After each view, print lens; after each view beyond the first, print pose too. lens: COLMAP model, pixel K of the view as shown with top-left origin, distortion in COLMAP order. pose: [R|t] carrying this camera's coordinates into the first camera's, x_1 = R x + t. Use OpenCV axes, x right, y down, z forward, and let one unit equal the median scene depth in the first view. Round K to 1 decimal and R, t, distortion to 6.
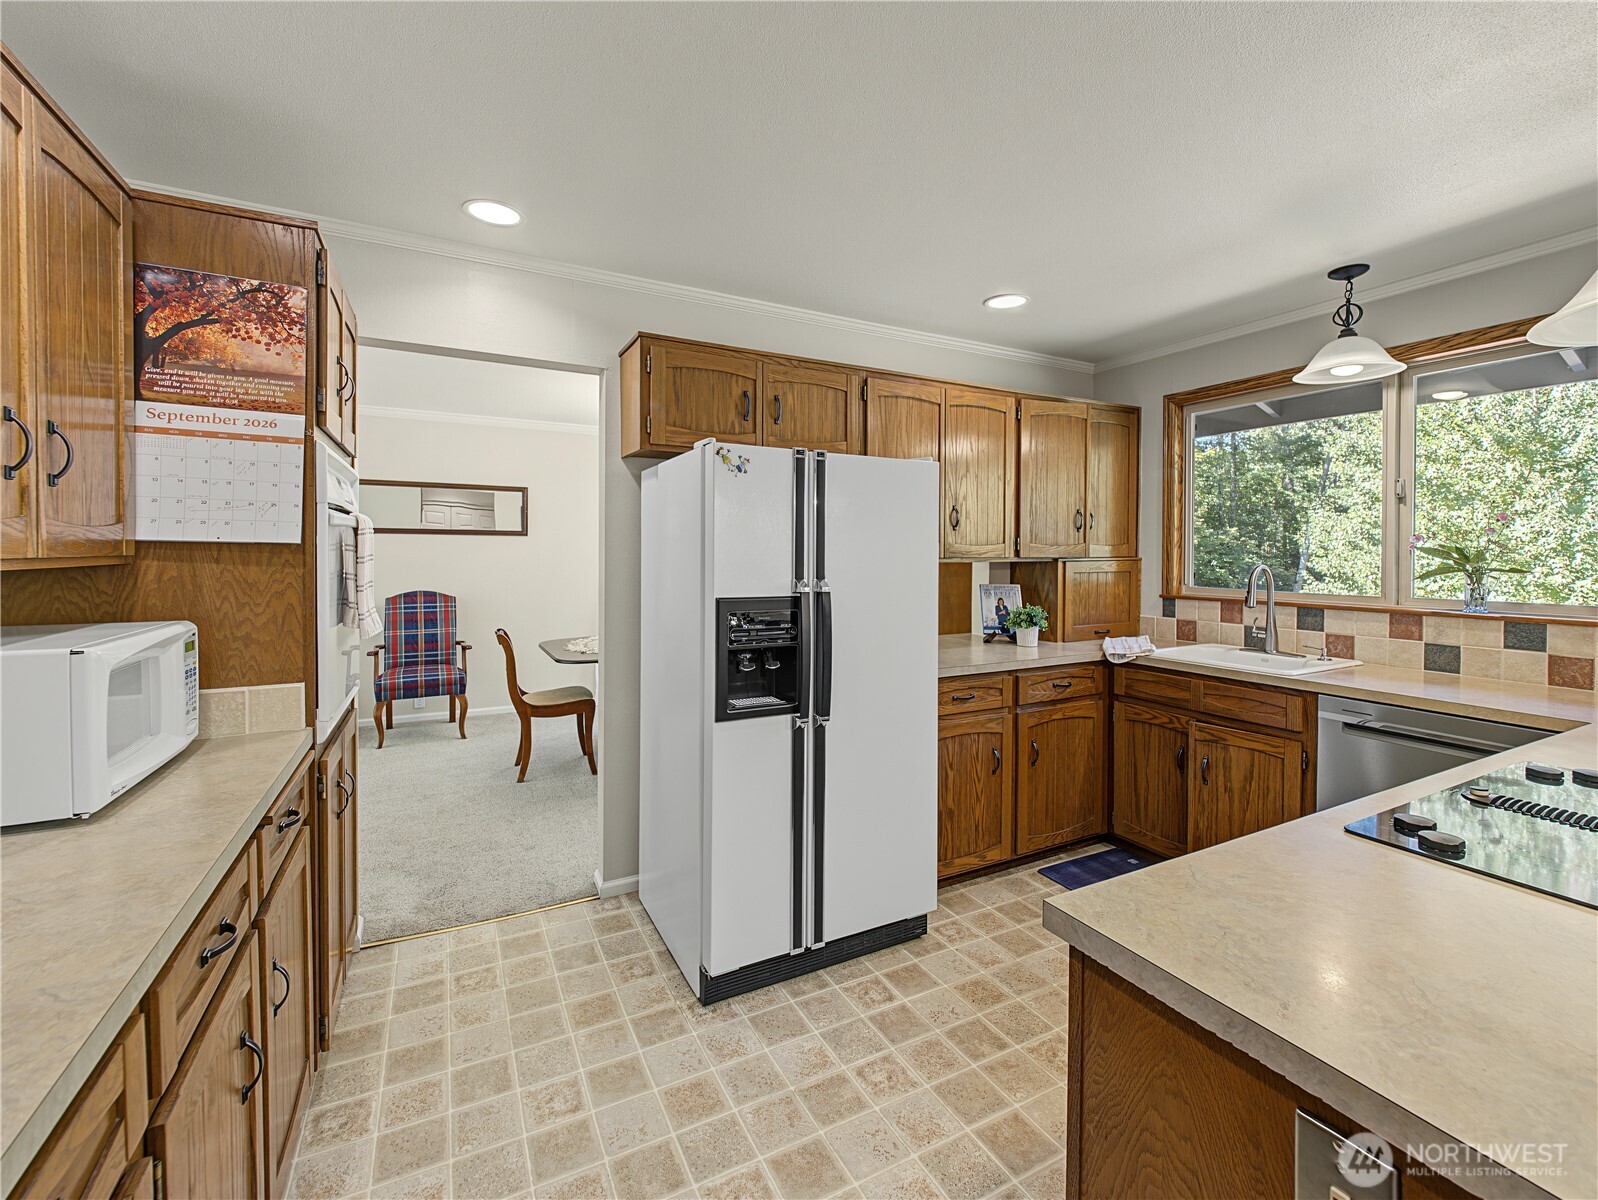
lens RADIAL K [[703.9, 0, 821.3], [0, 703.9, 562.9], [0, 0, 1]] dist [0.000878, -0.001978]
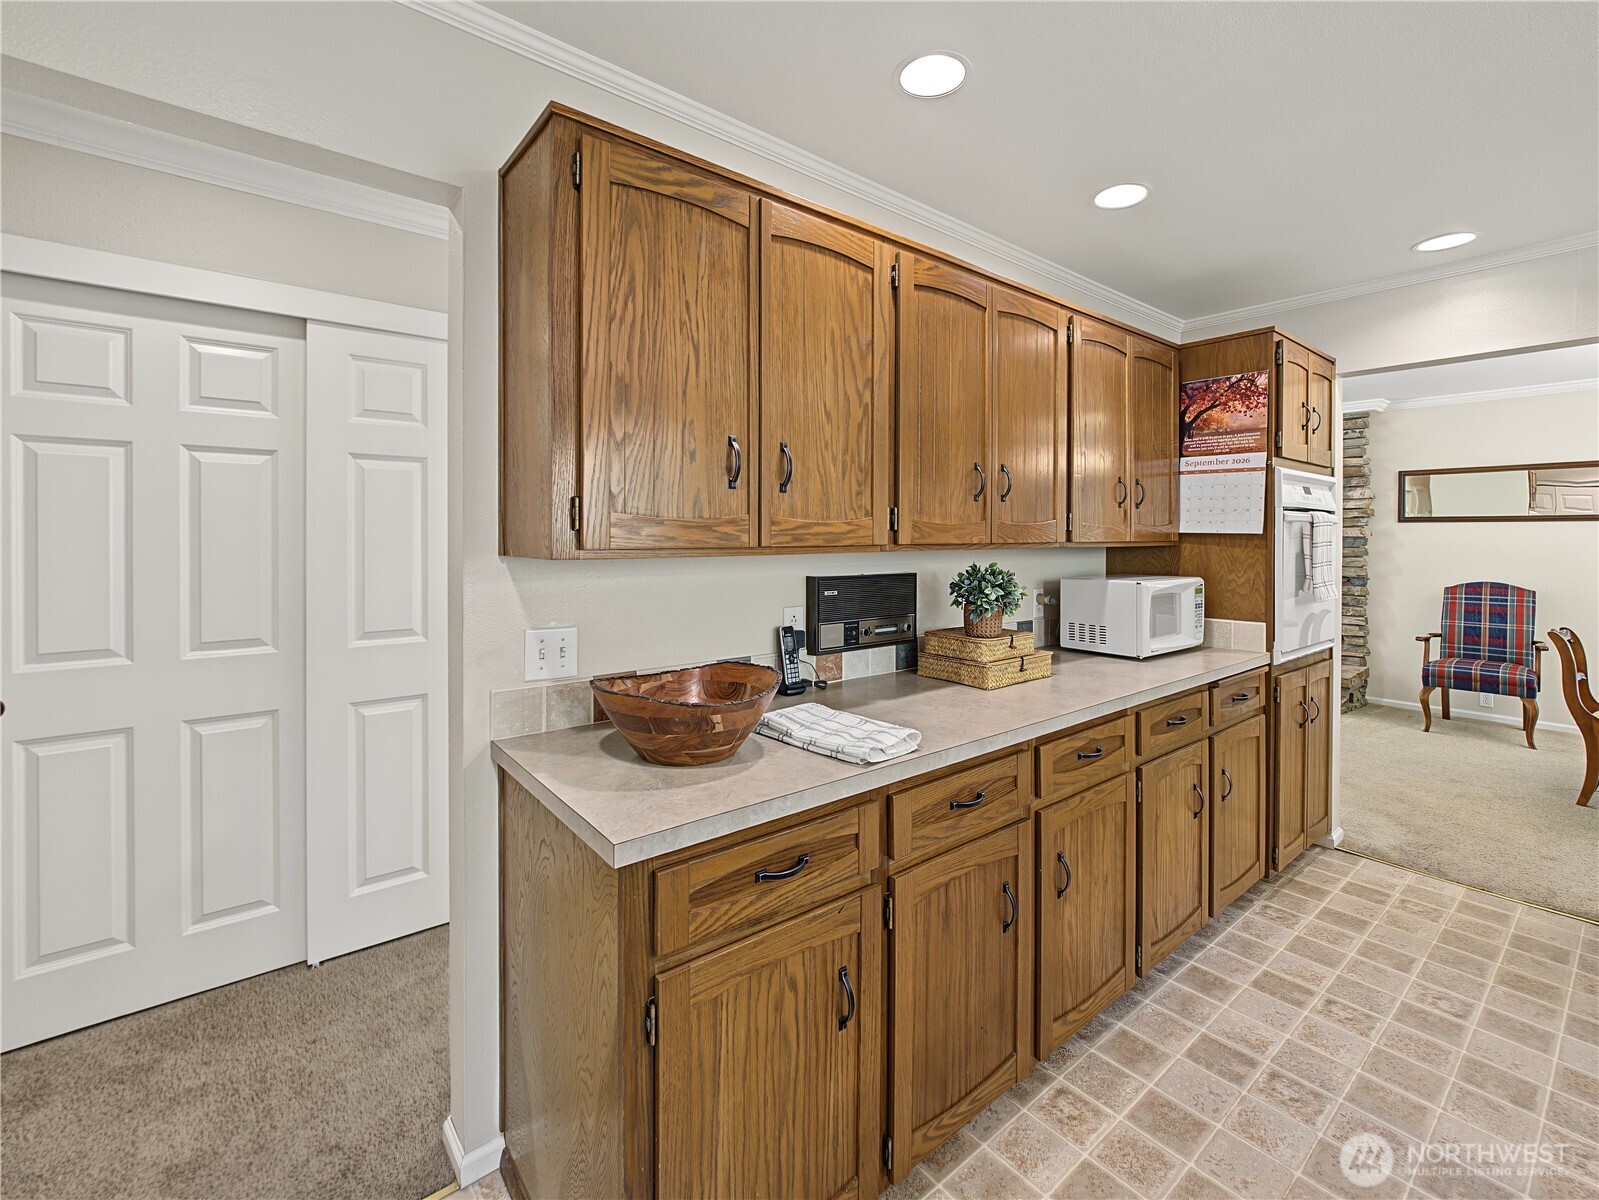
lens RADIAL K [[704.3, 0, 785.4], [0, 704.3, 537.8], [0, 0, 1]] dist [0.000878, -0.001978]
pose [[0.187890, -0.001346, -0.982189, 0.595790], [-0.018919, 0.999809, -0.004989, 0.009377], [0.982008, 0.019519, 0.187828, -0.336761]]
